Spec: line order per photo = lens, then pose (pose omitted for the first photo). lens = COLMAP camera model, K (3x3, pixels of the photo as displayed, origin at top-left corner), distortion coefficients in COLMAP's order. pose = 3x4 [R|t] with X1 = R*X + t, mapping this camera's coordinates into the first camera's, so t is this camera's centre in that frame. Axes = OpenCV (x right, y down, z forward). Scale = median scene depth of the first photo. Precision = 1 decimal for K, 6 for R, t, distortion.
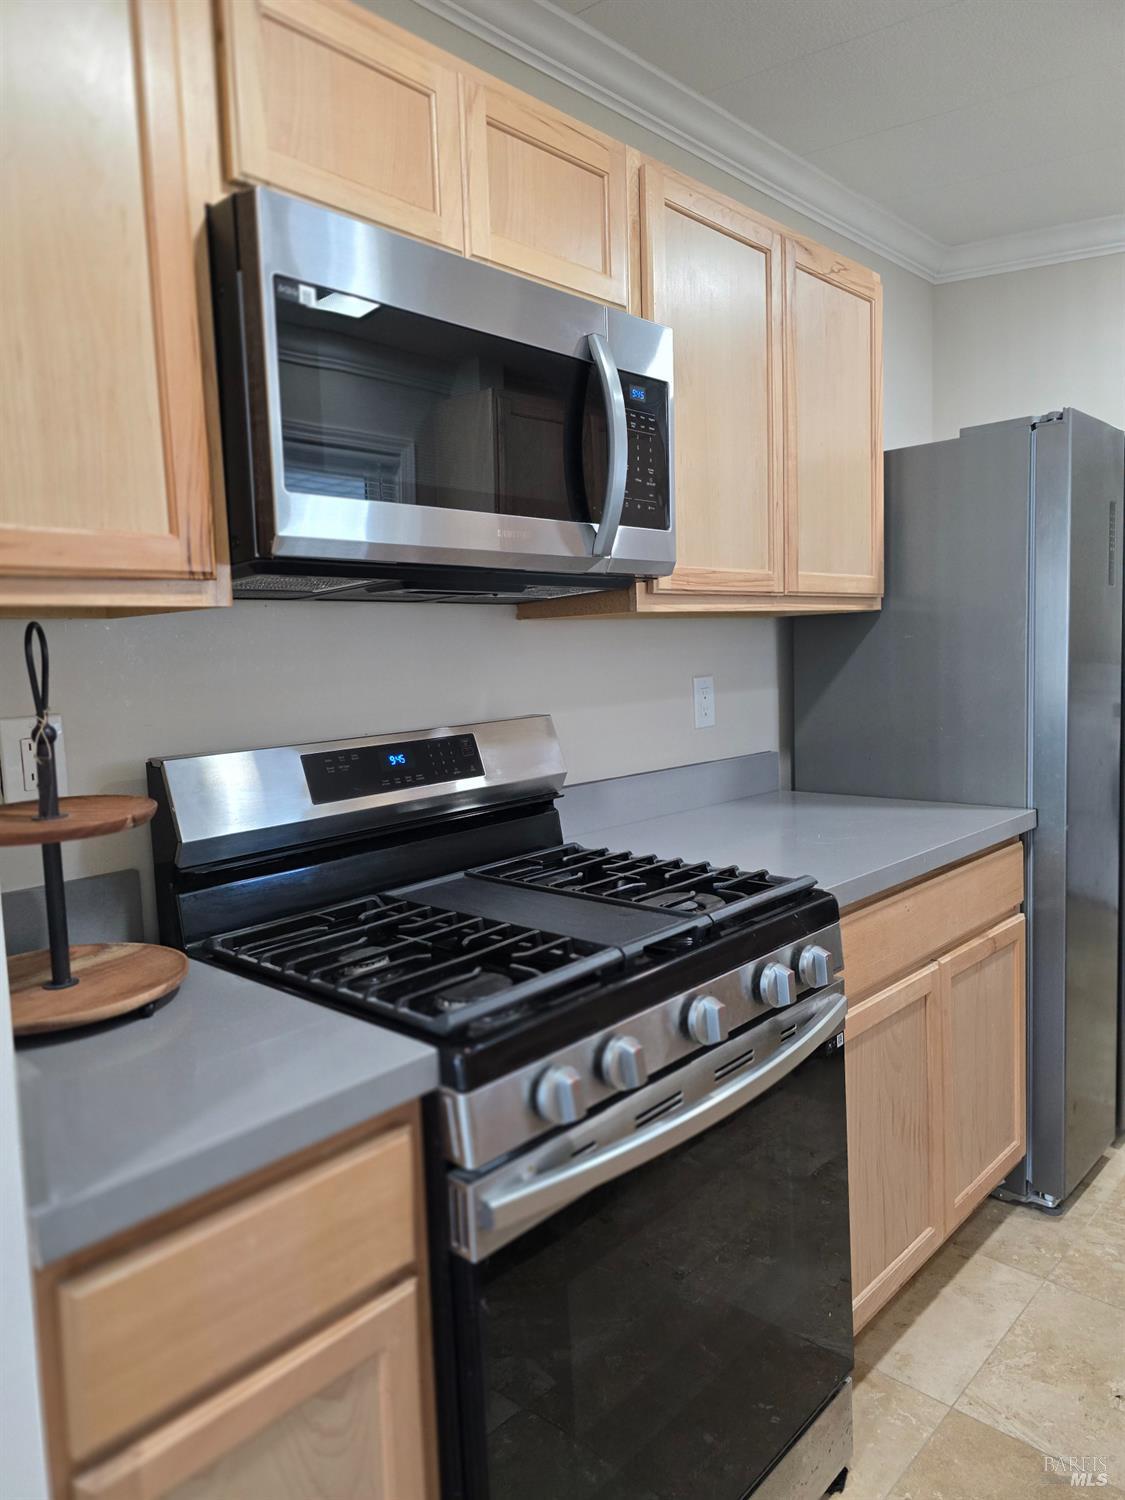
lens RADIAL K [[1001.4, 0, 554.3], [0, 1001.4, 740.8], [0, 0, 1]] dist [0.057501, -0.043638]
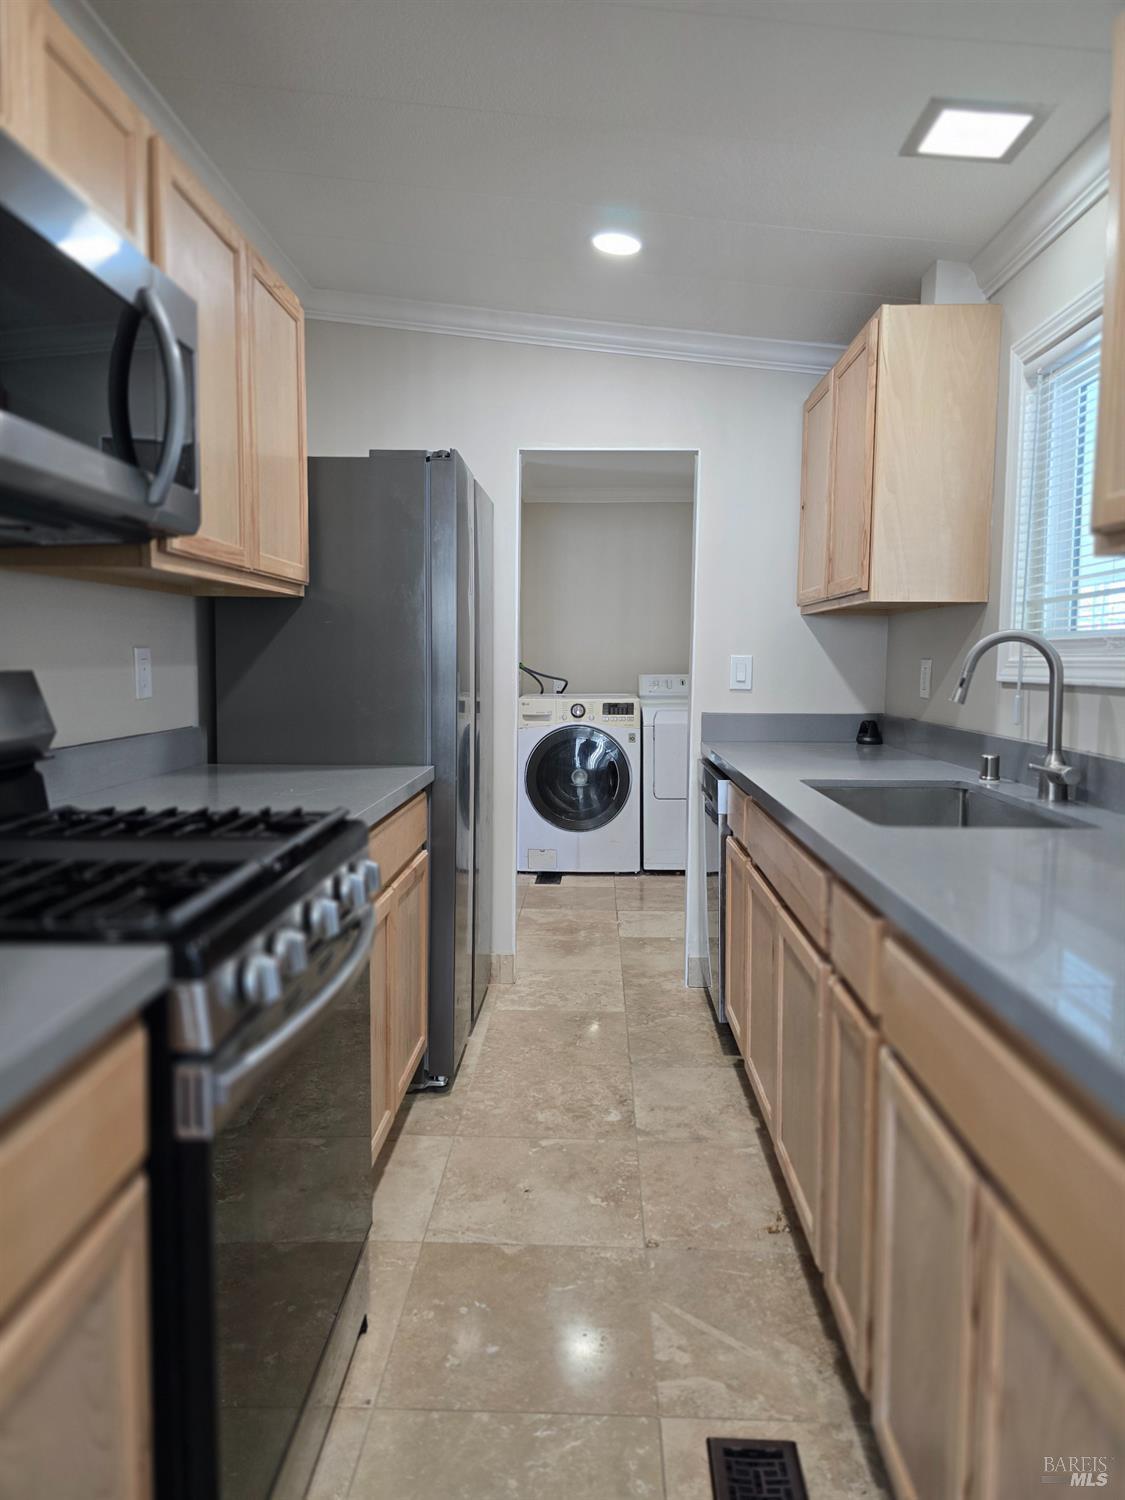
lens RADIAL K [[1001.4, 0, 554.3], [0, 1001.4, 740.8], [0, 0, 1]] dist [0.057501, -0.043638]
pose [[0.747481, -0.010181, 0.664205, -0.261066], [0.020616, 0.999756, -0.007877, 0.055124], [-0.663963, 0.019581, 0.747509, -0.025647]]
